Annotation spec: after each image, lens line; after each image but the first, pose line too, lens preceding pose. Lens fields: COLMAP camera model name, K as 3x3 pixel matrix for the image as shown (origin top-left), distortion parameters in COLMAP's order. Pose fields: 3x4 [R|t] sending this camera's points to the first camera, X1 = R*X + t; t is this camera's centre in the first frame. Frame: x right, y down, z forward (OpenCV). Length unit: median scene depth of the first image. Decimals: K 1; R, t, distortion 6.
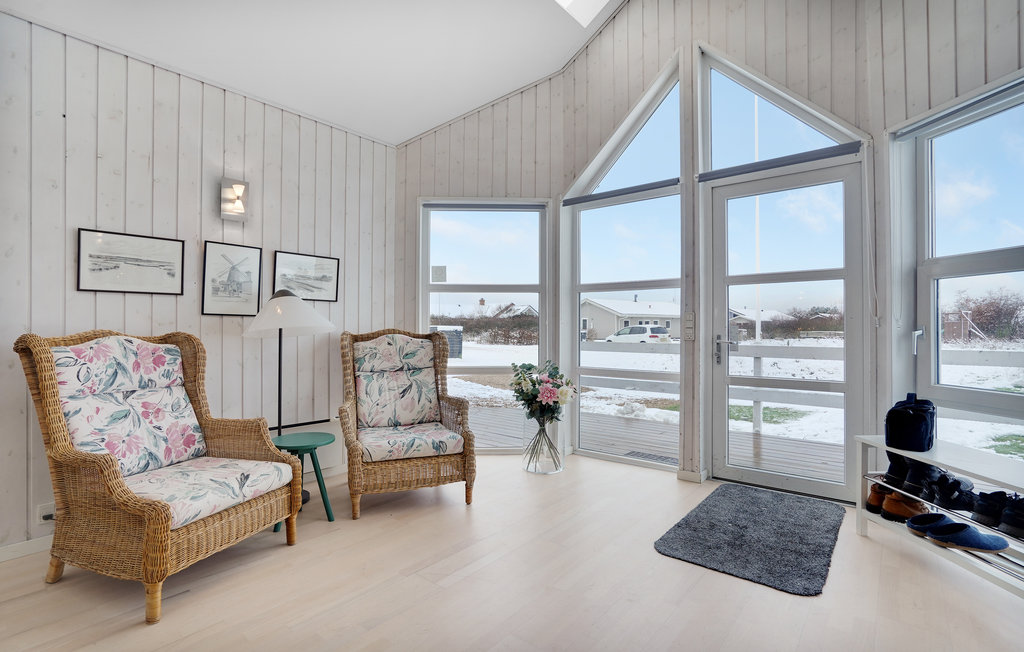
lens RADIAL K [[483.5, 0, 501.6], [0, 483.5, 318.0], [0, 0, 1]] dist [-0.019213, 0.000341]
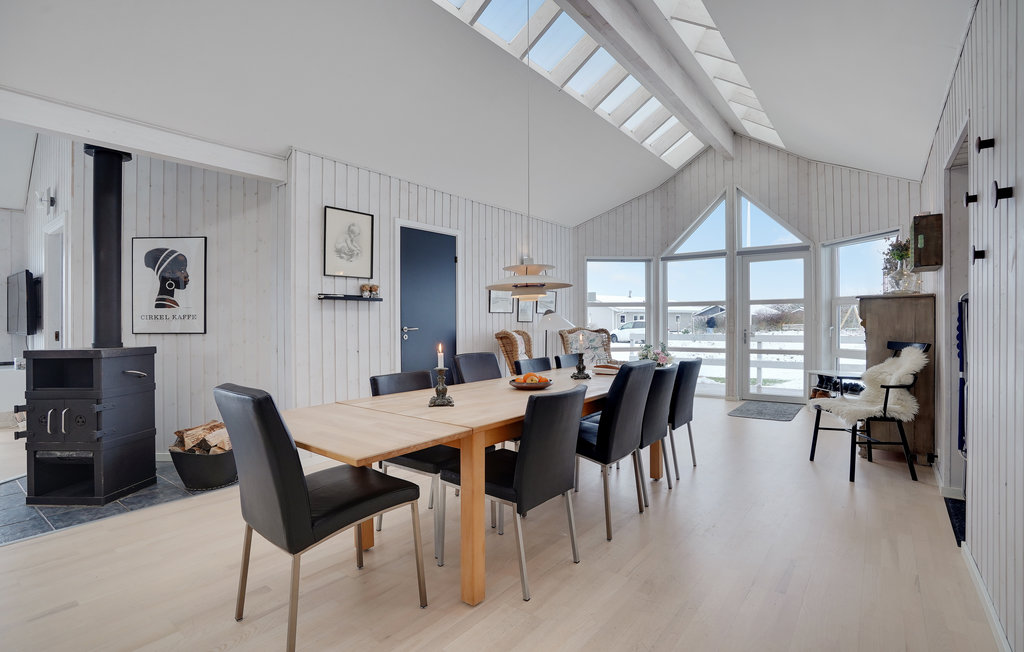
lens RADIAL K [[483.5, 0, 517.5], [0, 483.5, 324.6], [0, 0, 1]] dist [-0.019213, 0.000341]
pose [[0.997146, -0.008099, 0.075067, -0.639939], [0.006228, 0.999665, 0.025126, -0.039558], [-0.075246, -0.024587, 0.996862, -0.931321]]
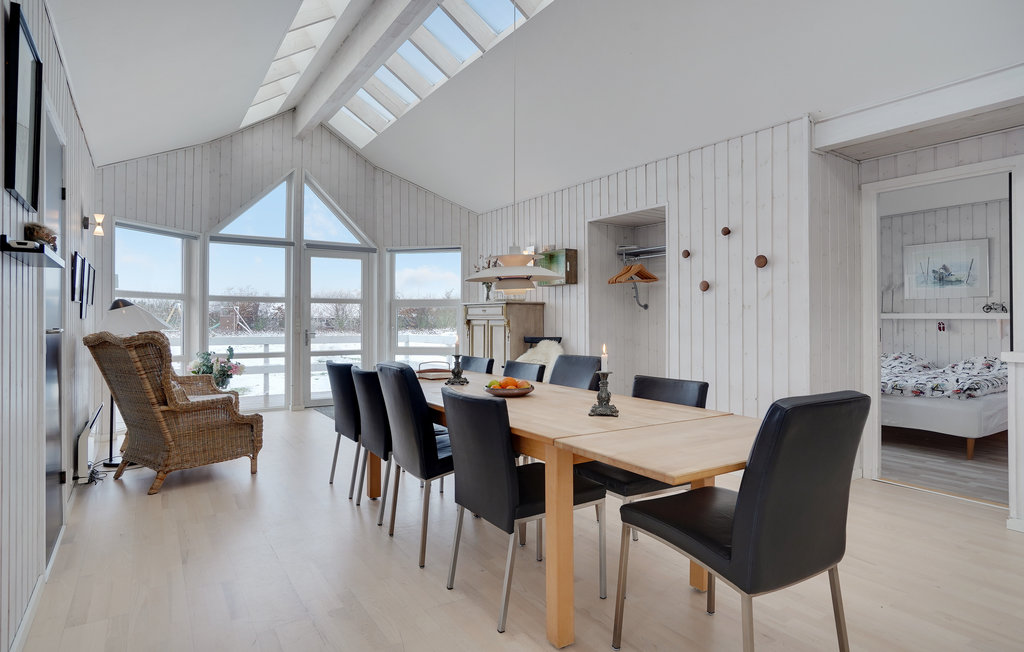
lens RADIAL K [[575.1, 0, 503.7], [0, 575.1, 313.3], [0, 0, 1]] dist [-0.001216, 0.001004]
pose [[0.275810, 0.011387, 0.961145, -1.404100], [-0.019868, 0.999784, -0.006143, -0.027927], [-0.961007, -0.017401, 0.275977, -0.332308]]
